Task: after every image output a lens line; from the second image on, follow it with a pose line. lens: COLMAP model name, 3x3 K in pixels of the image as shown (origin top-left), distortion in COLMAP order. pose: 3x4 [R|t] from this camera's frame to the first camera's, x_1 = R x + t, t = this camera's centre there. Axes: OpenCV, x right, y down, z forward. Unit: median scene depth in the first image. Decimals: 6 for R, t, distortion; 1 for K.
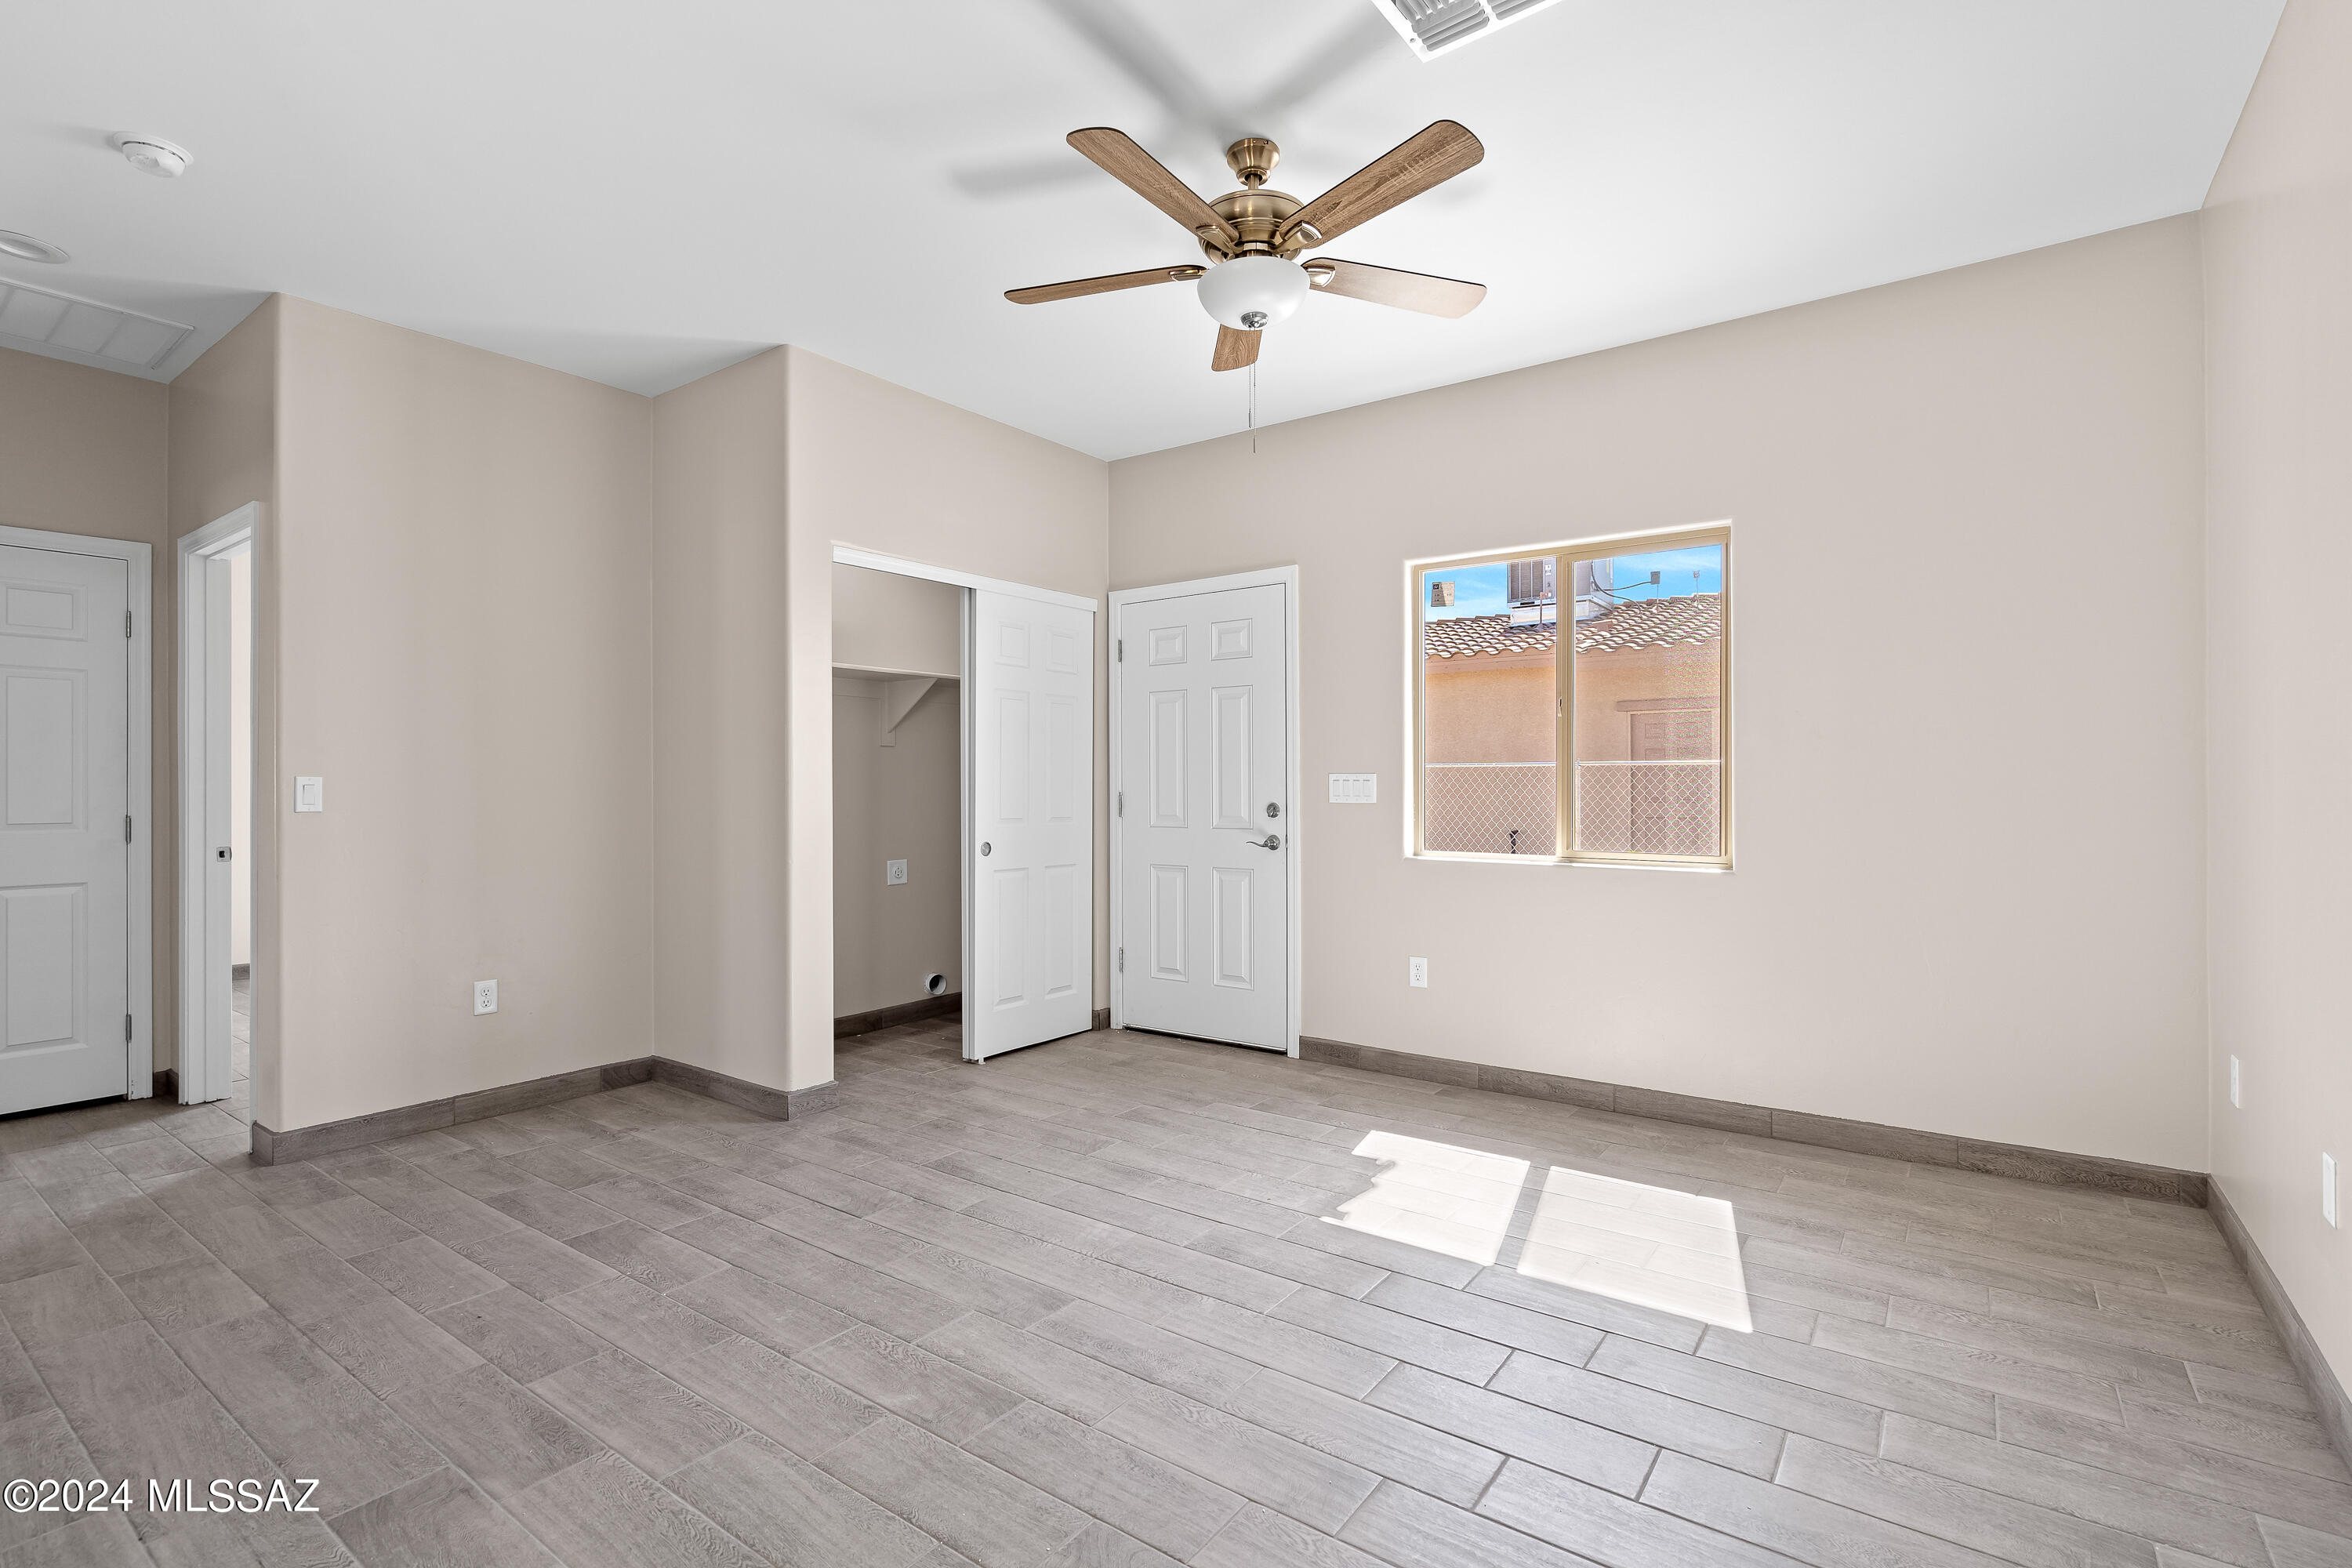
lens RADIAL K [[1086.2, 0, 1188.1], [0, 1086.2, 790.2], [0, 0, 1]] dist [-0.000756, -0.000145]
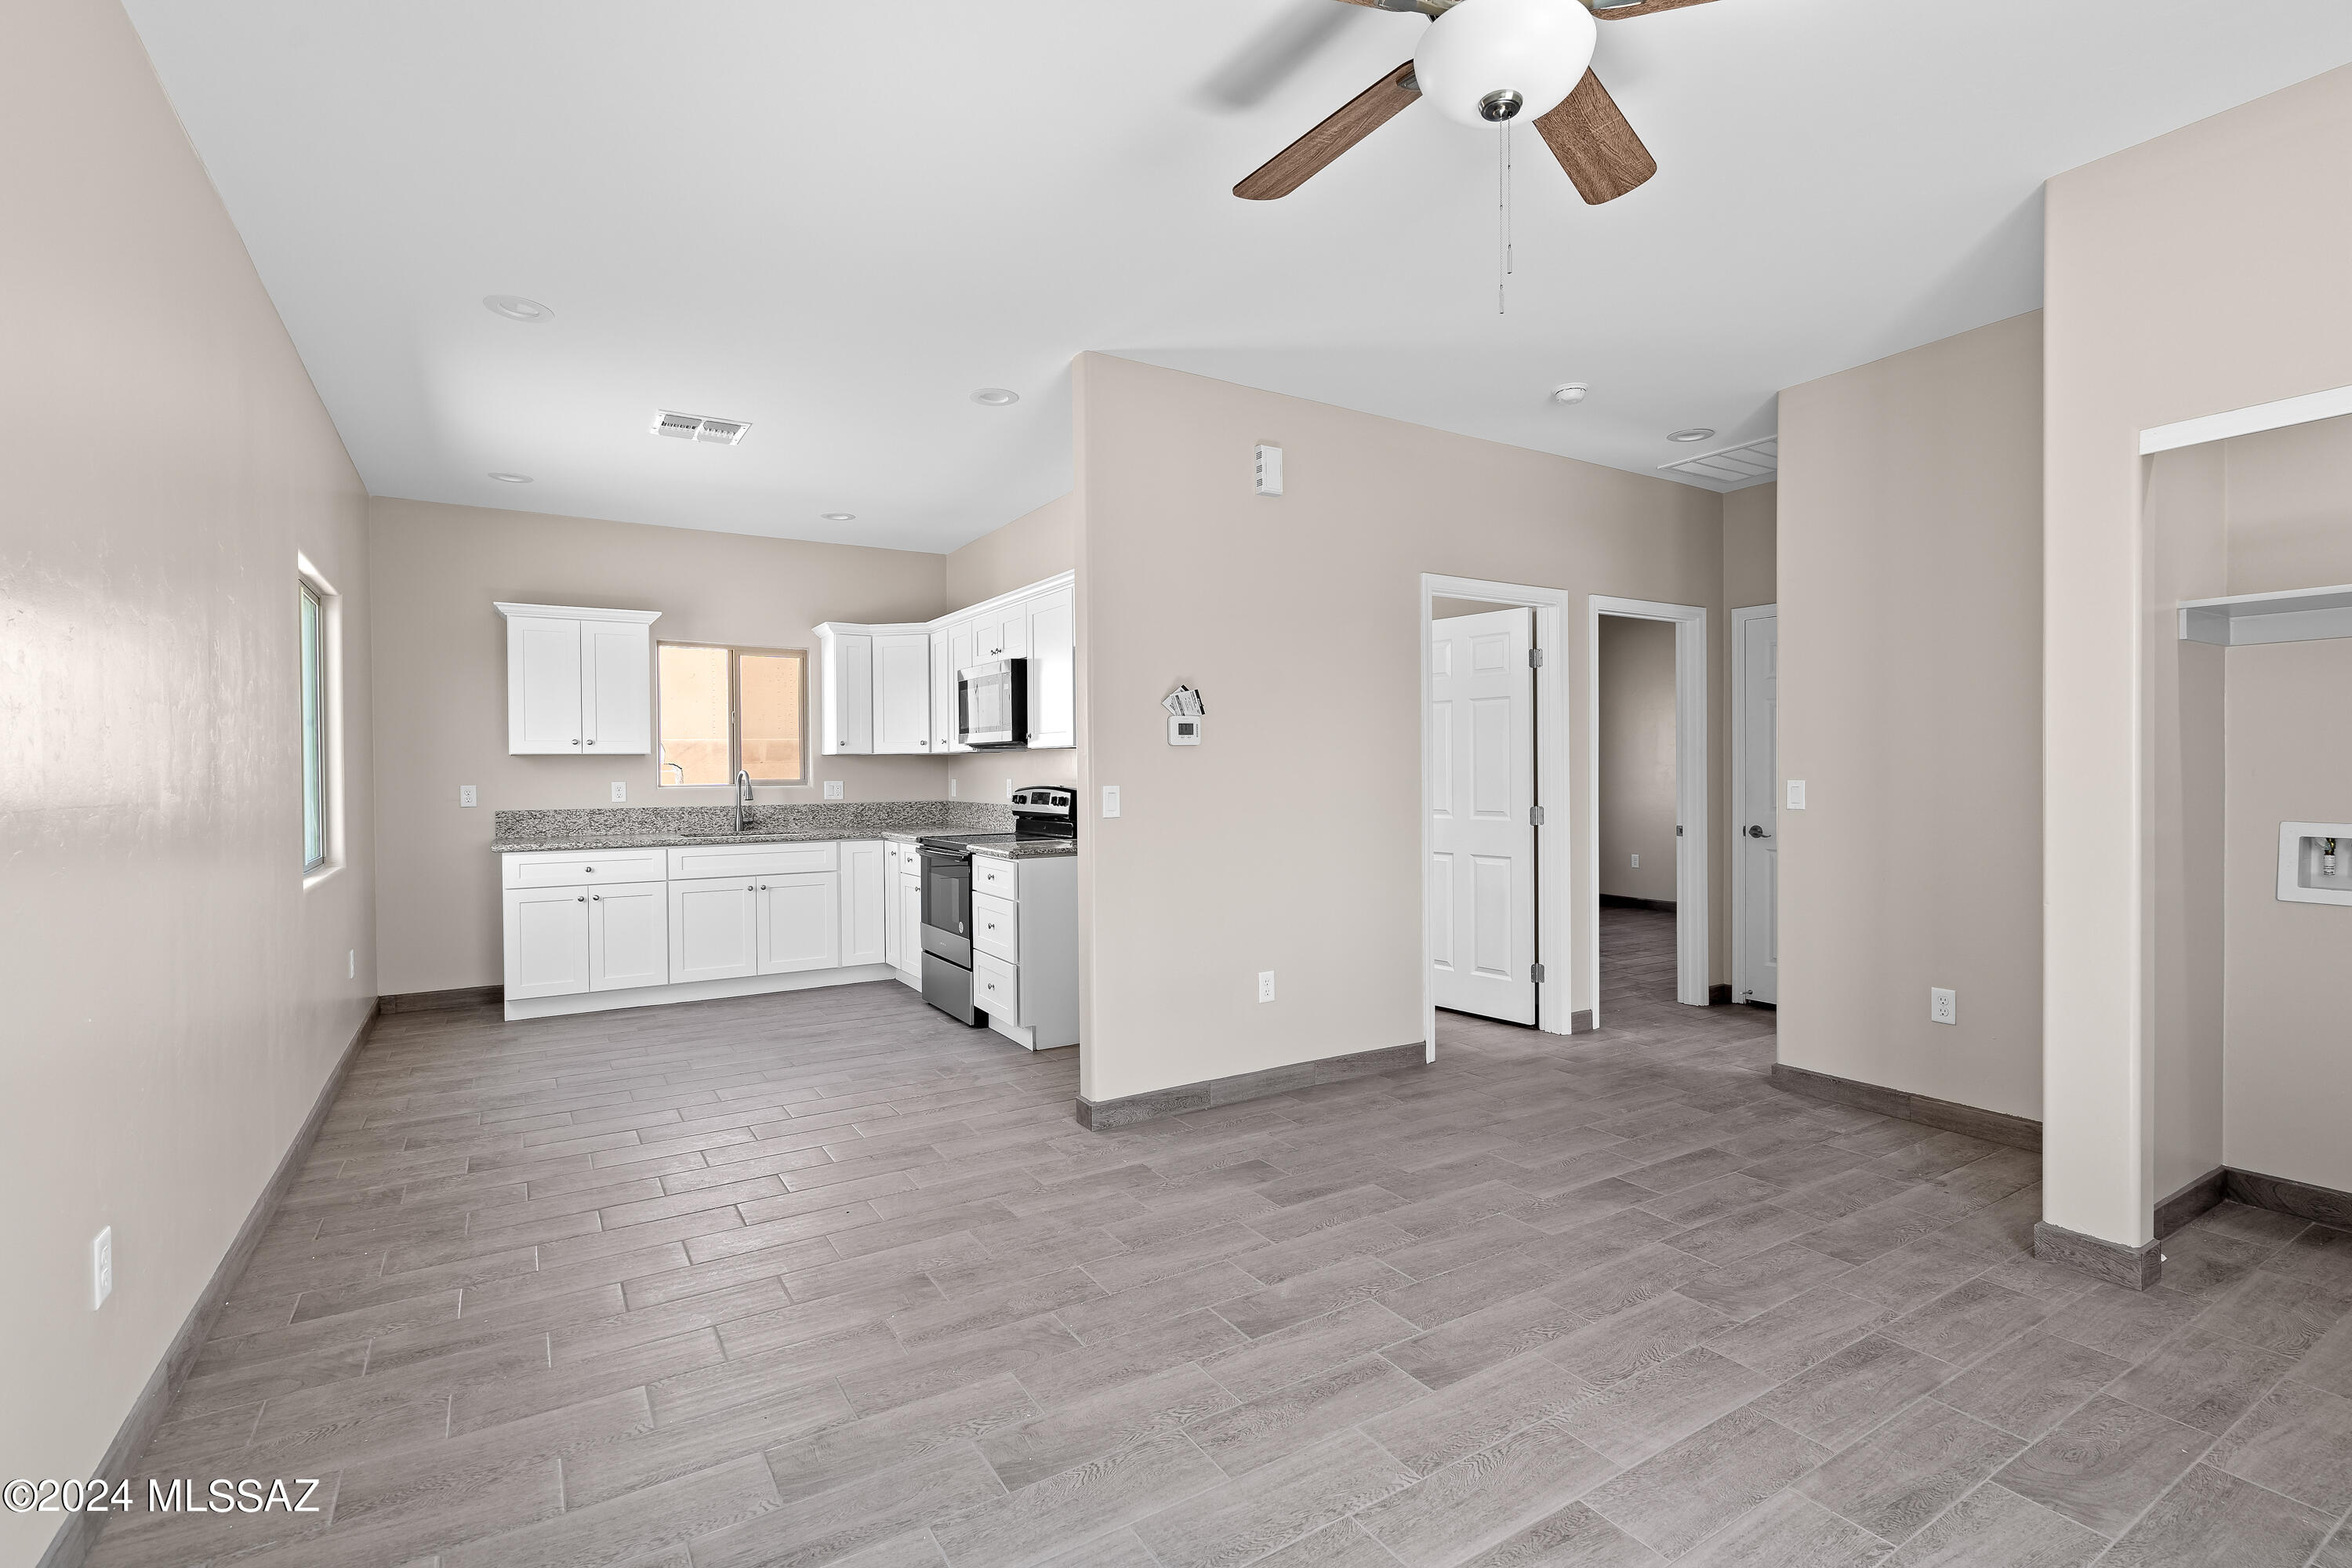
lens RADIAL K [[1086.2, 0, 1179.2], [0, 1086.2, 784.4], [0, 0, 1]] dist [-0.000756, -0.000145]
pose [[-0.381748, 0.019337, -0.924064, 0.496807], [0.007783, 0.999813, 0.017707, -0.029474], [0.924234, -0.000433, -0.381827, 0.718666]]
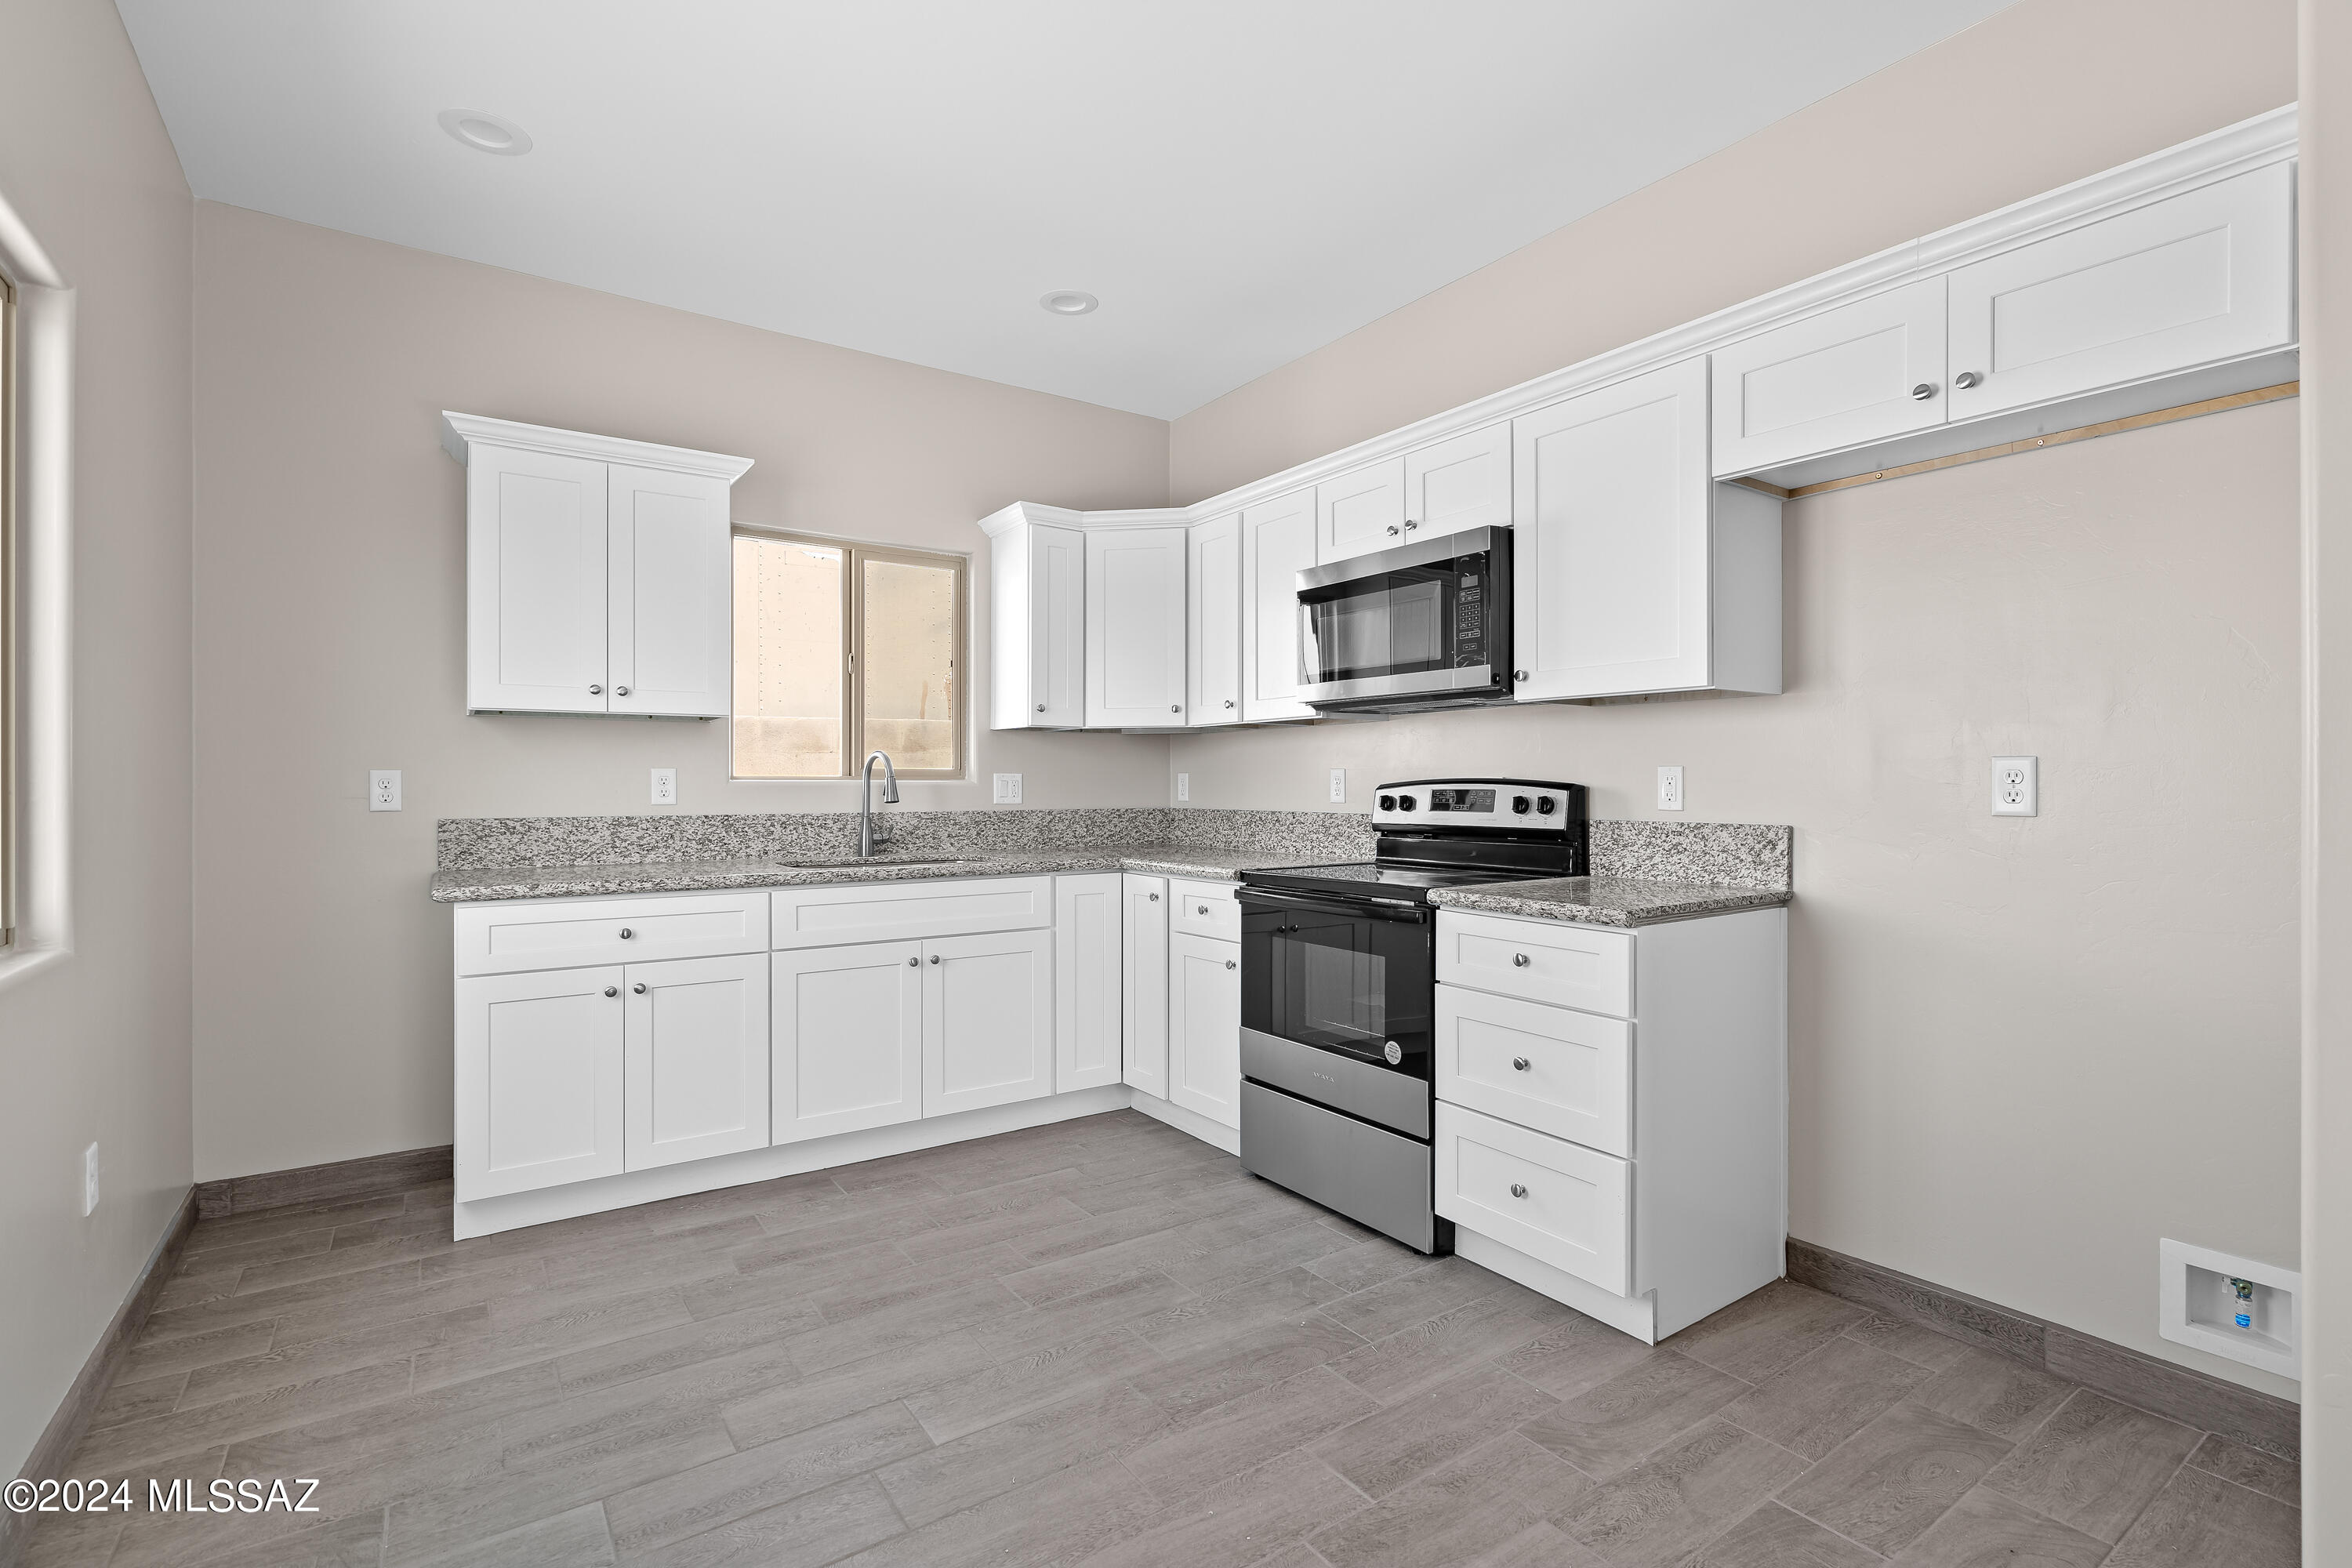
lens RADIAL K [[1086.2, 0, 1179.8], [0, 1086.2, 785.7], [0, 0, 1]] dist [-0.000756, -0.000145]
pose [[-0.333453, 0.004539, -0.942756, 0.035527], [0.001497, 0.999990, 0.004286, -0.000194], [0.942766, 0.000018, -0.333456, 0.043140]]
